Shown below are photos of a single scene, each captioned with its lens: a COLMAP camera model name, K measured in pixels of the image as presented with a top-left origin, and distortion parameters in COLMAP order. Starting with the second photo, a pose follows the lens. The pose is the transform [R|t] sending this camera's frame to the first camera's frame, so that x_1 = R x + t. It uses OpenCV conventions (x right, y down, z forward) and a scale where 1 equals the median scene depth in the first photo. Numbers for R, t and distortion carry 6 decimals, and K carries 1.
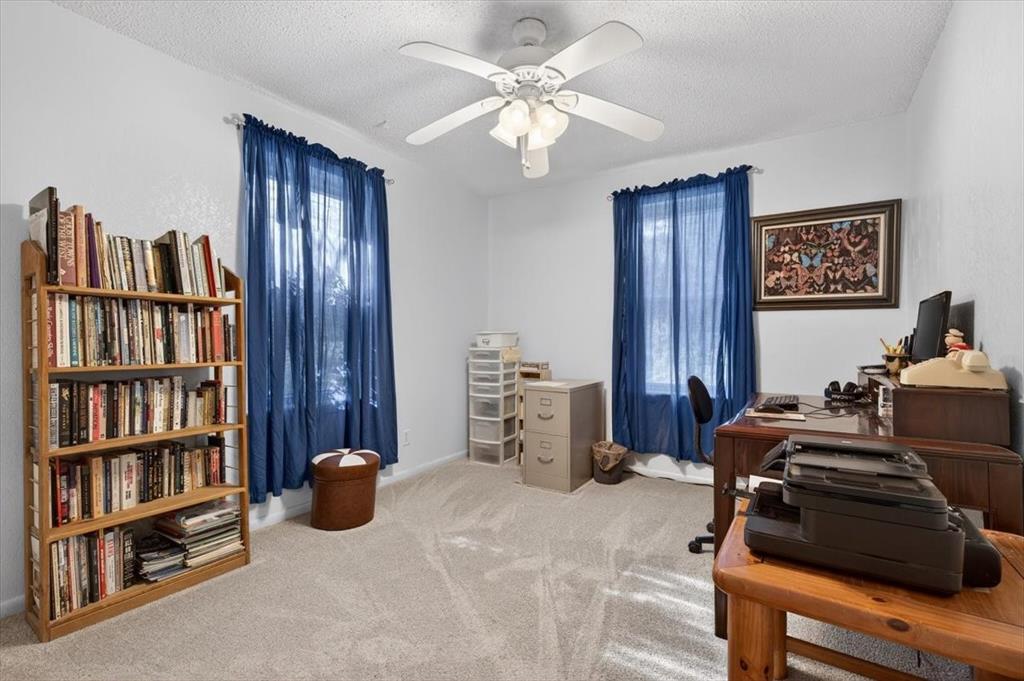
lens RADIAL K [[448.4, 0, 512.0], [0, 448.4, 340.5], [0, 0, 1]] dist [0.009736, -0.003296]
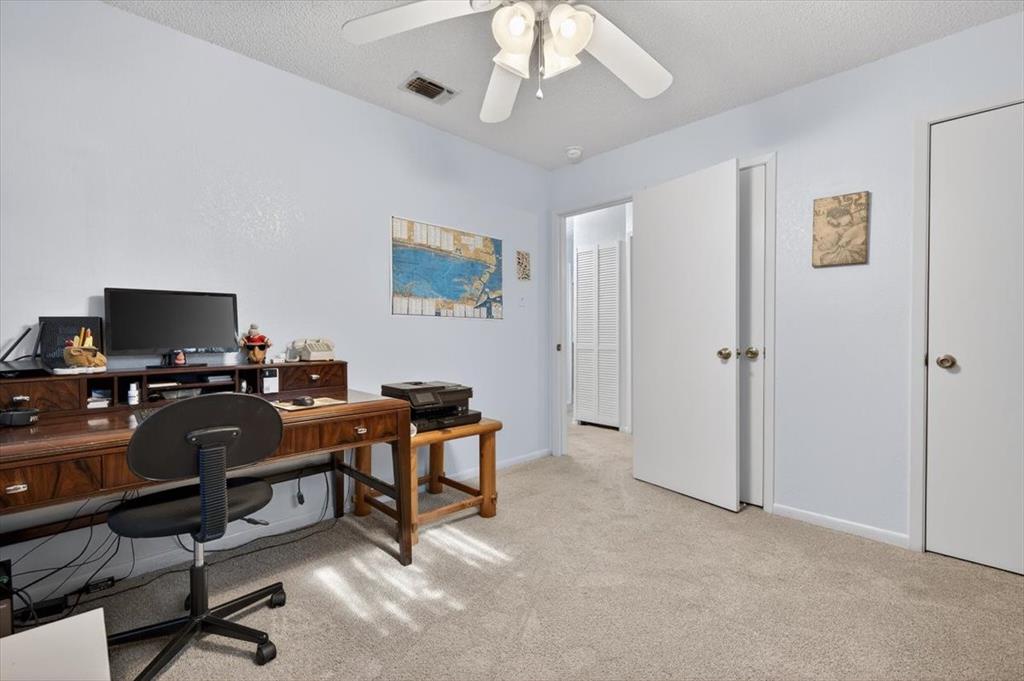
lens RADIAL K [[456.4, 0, 512.0], [0, 456.4, 340.5], [0, 0, 1]] dist [-0.000680, -0.000284]
pose [[-0.977261, -0.003736, 0.212005, -0.051090], [-0.002127, 0.999967, 0.007814, 0.007752], [-0.212028, 0.007185, -0.977237, 1.180298]]
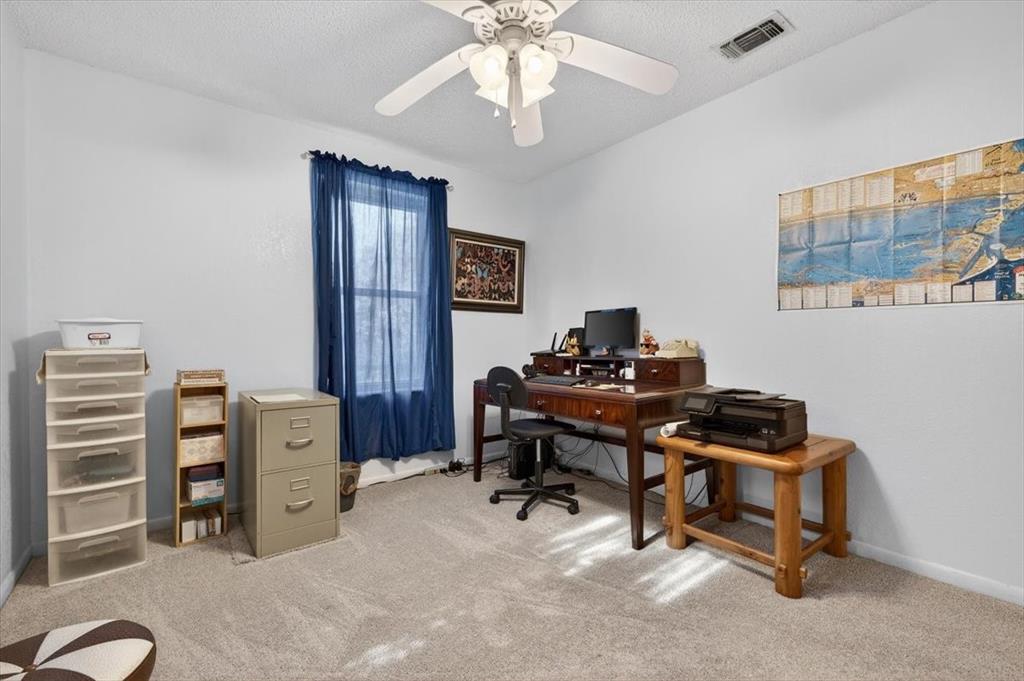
lens RADIAL K [[448.4, 0, 512.0], [0, 448.4, 340.5], [0, 0, 1]] dist [0.009736, -0.003296]
pose [[0.328844, -0.008527, 0.944346, -0.508447], [0.005373, 0.999960, 0.007158, 0.005605], [-0.944369, 0.002720, 0.328876, 0.491151]]
